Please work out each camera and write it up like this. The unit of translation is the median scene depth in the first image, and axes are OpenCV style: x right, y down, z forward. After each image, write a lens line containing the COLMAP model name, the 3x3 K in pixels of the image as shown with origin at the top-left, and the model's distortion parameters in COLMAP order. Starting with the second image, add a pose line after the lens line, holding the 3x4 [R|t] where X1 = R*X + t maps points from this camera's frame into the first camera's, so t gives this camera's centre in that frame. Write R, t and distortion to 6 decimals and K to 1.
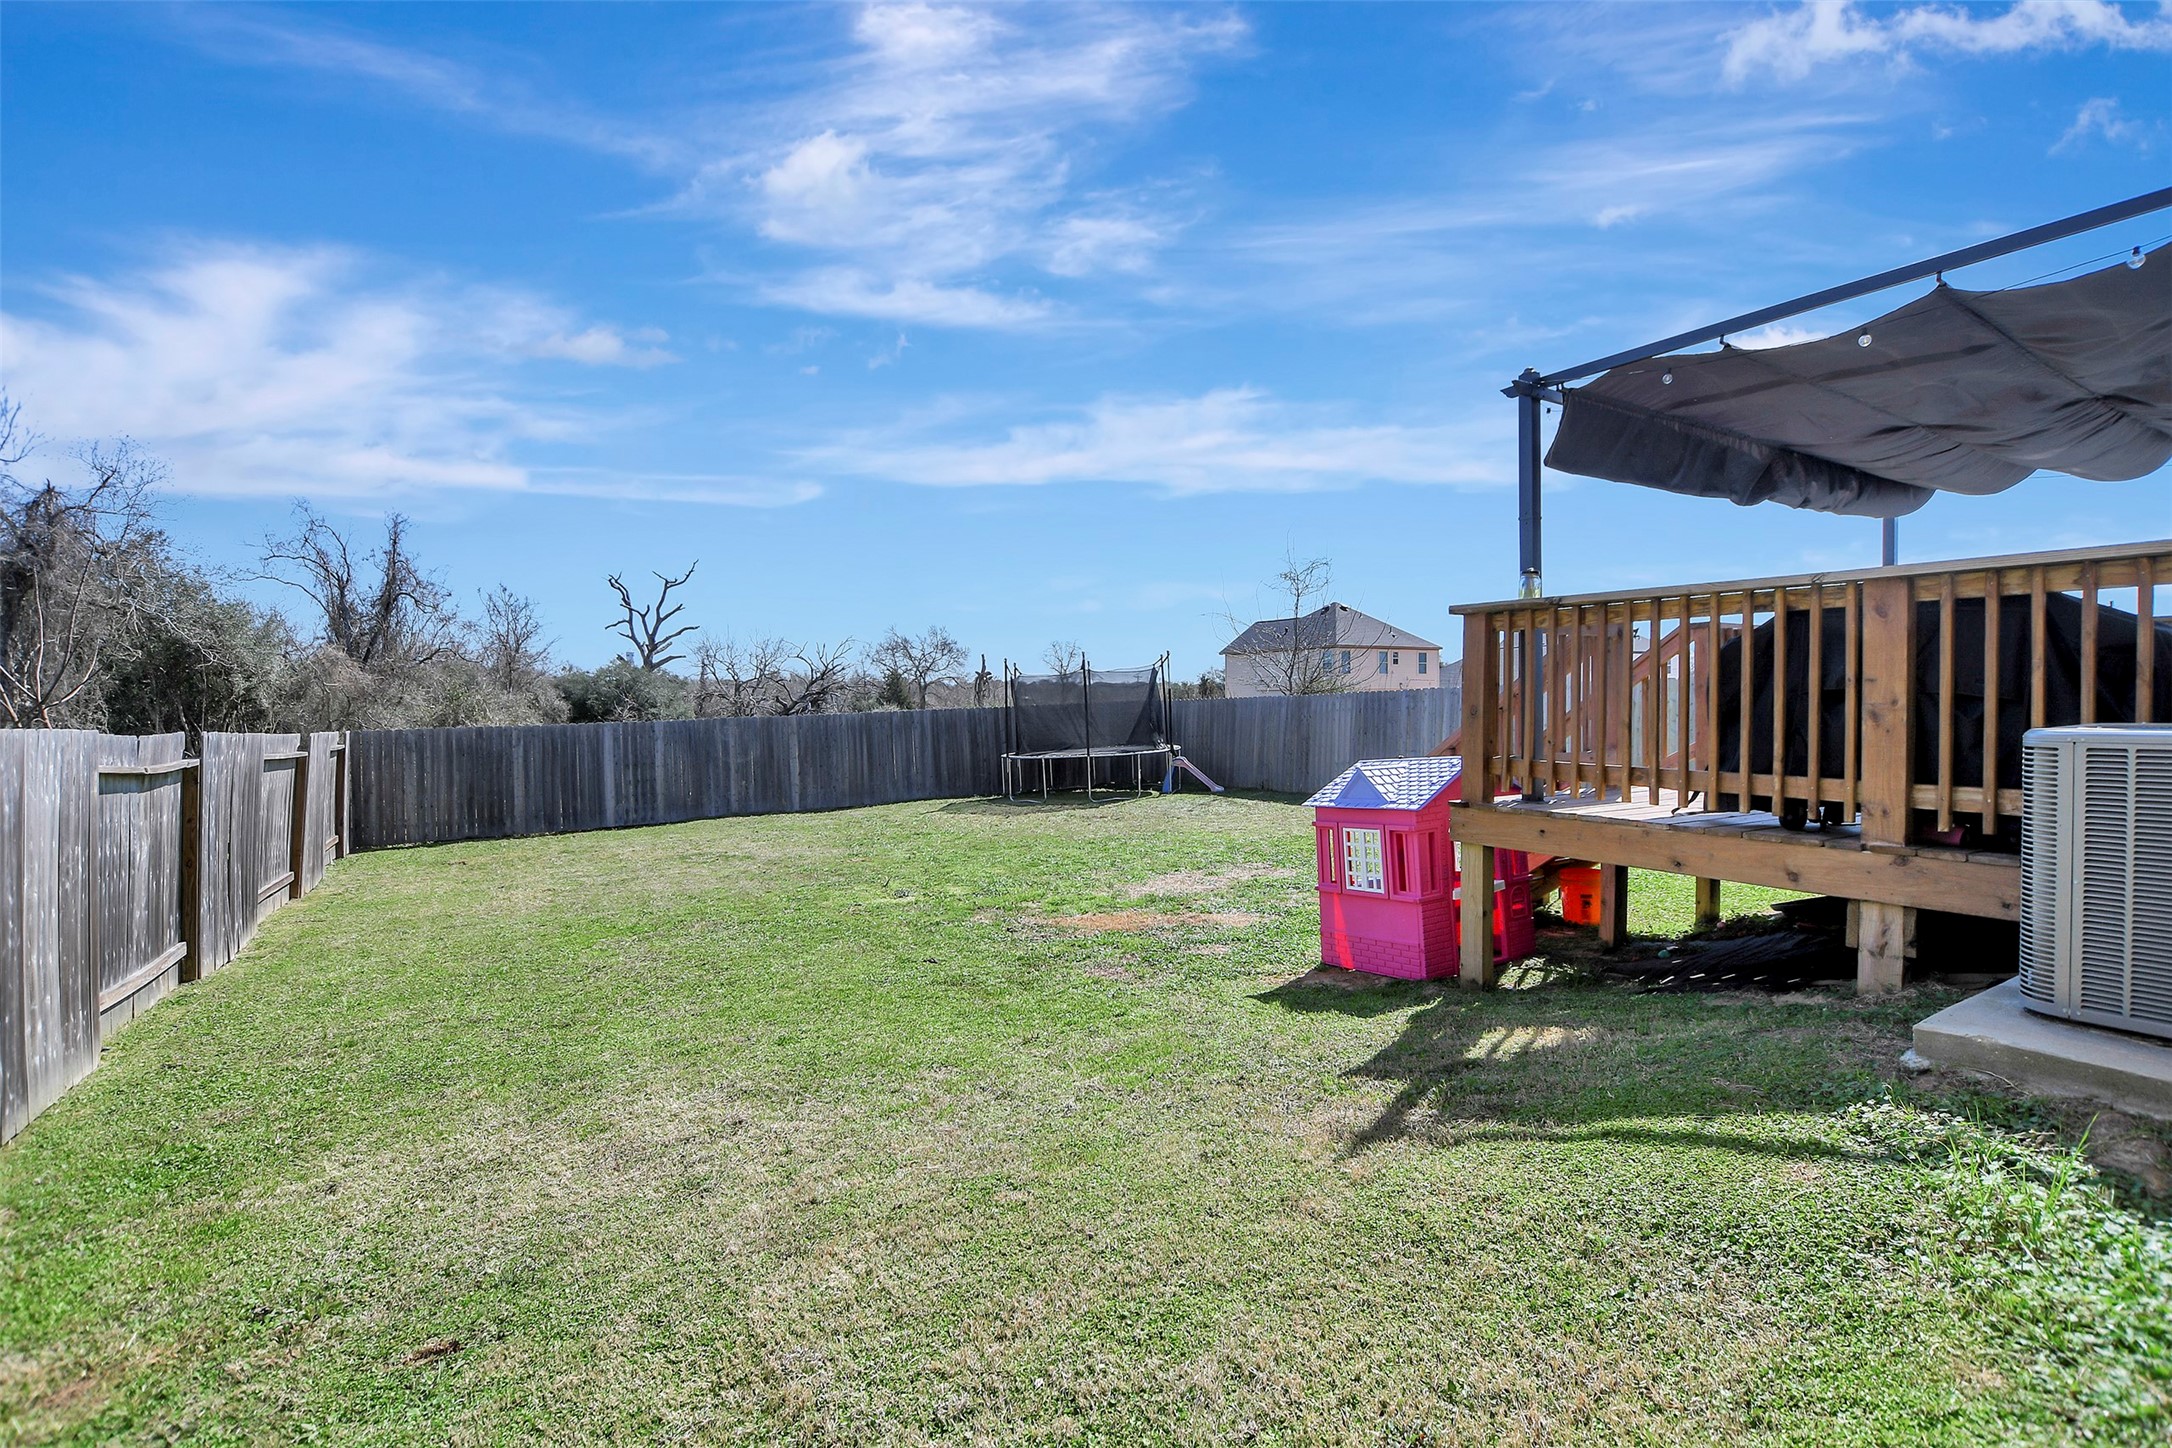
lens RADIAL K [[1084.6, 0, 1086.0], [0, 1084.6, 724.0], [0, 0, 1]] dist [-0.003165, -0.000282]
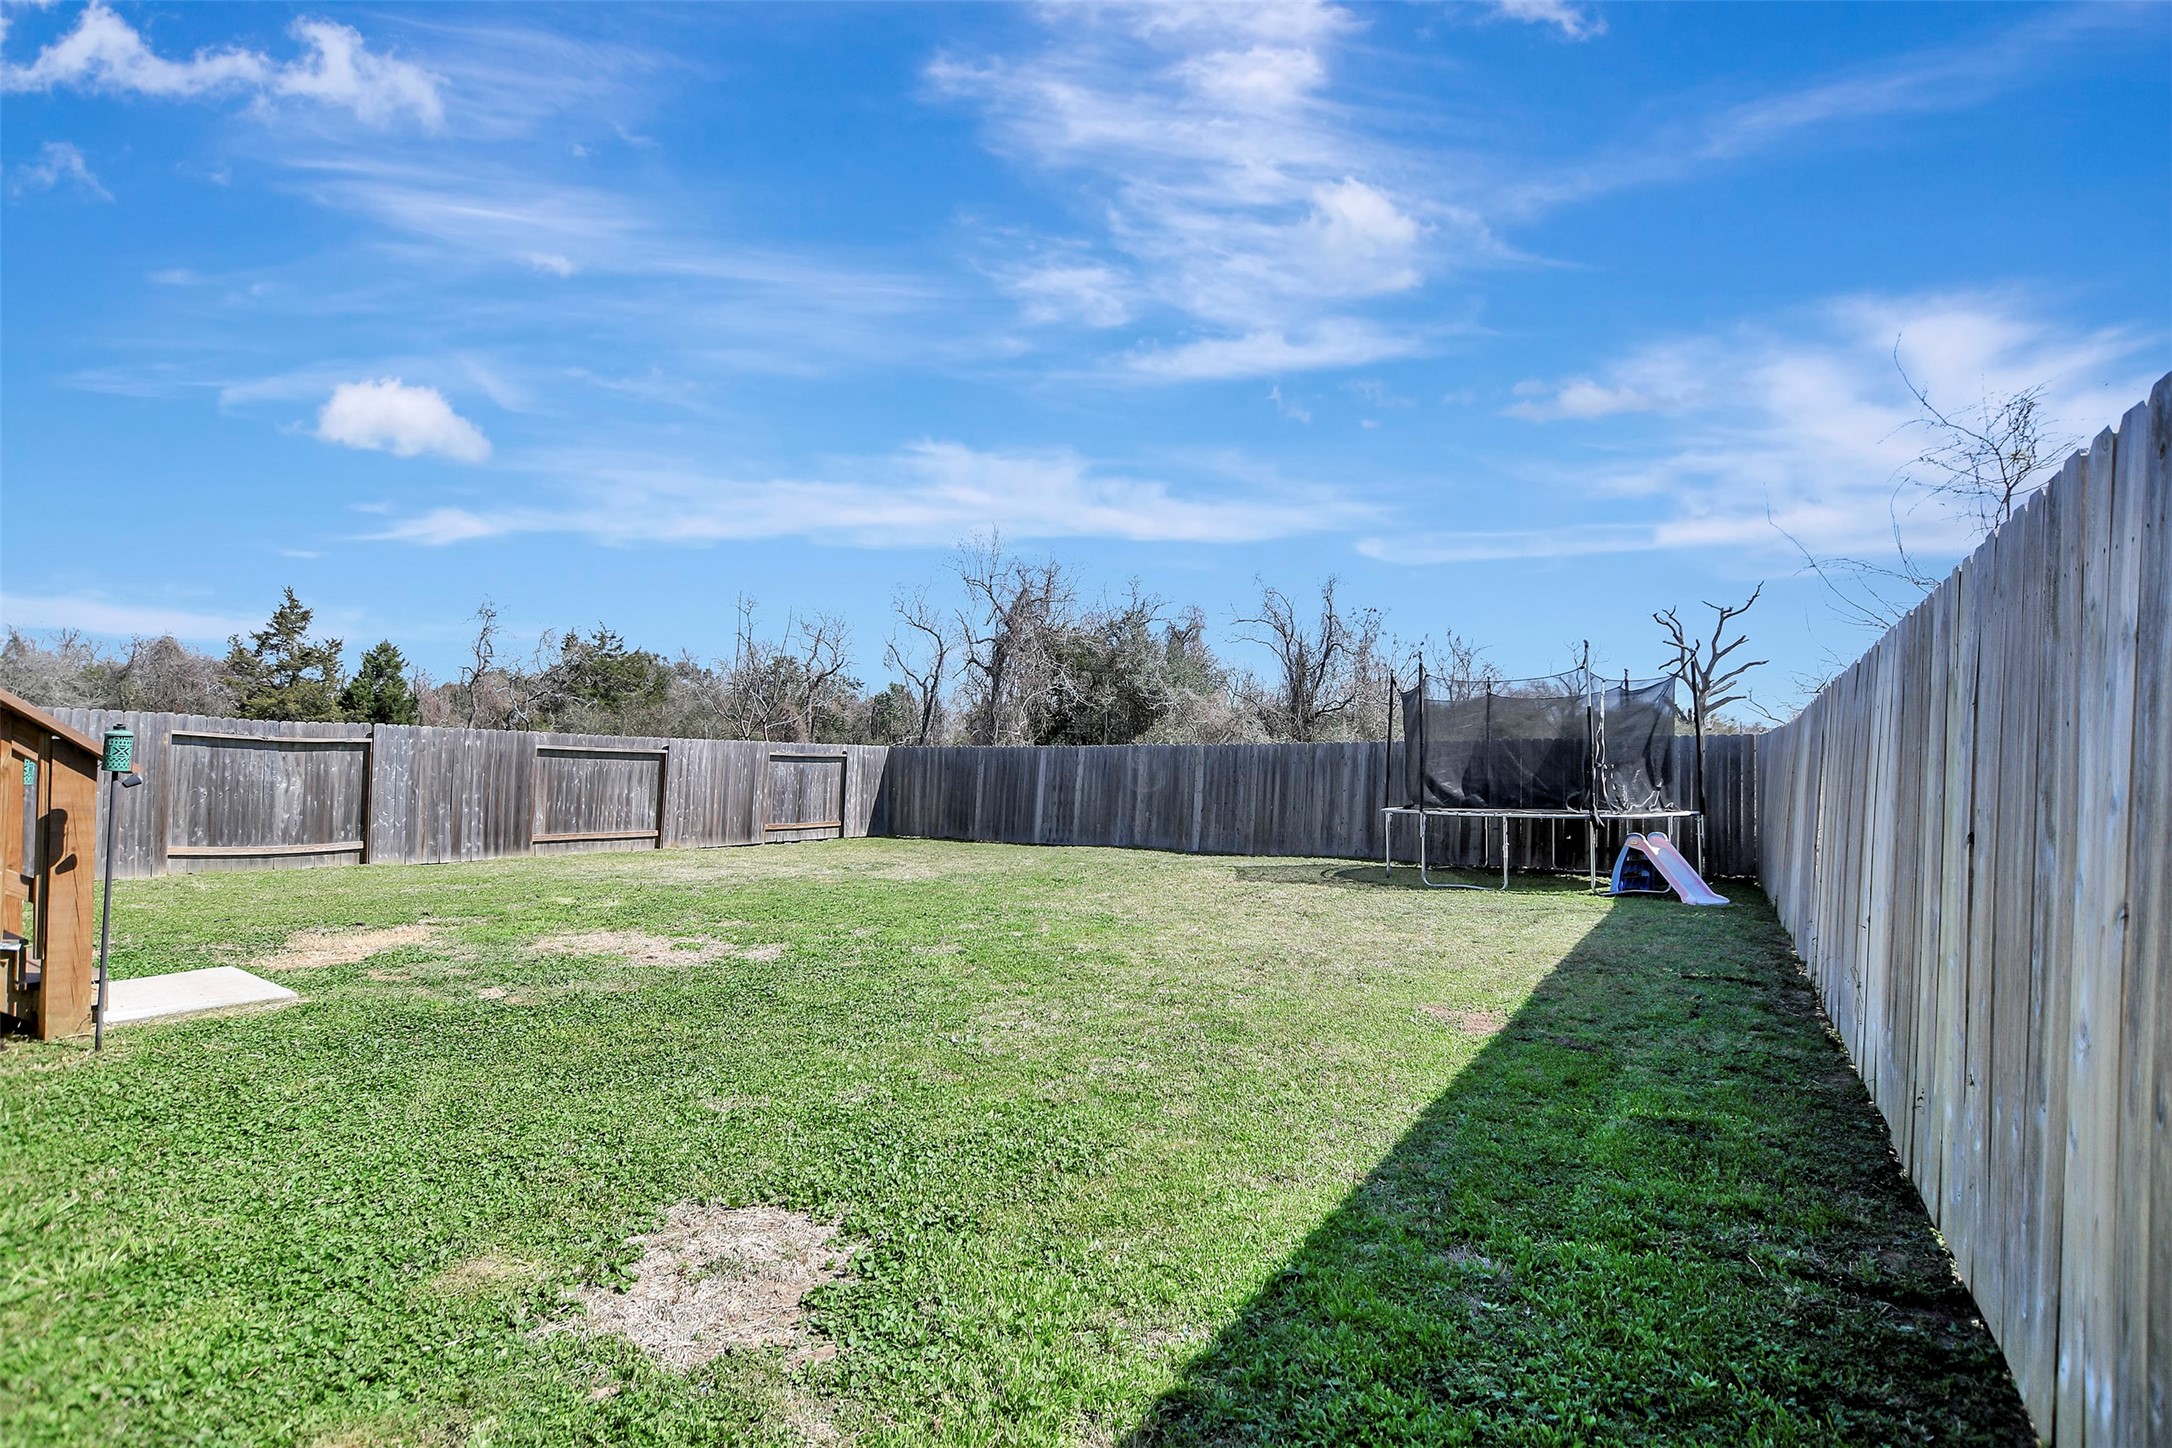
lens RADIAL K [[1084.6, 0, 1086.0], [0, 1084.6, 724.0], [0, 0, 1]] dist [-0.003165, -0.000282]
pose [[0.400982, -0.004002, -0.916077, 0.496779], [-0.044291, 0.998736, -0.023750, 0.000477], [0.915015, 0.050097, 0.400298, 0.533871]]
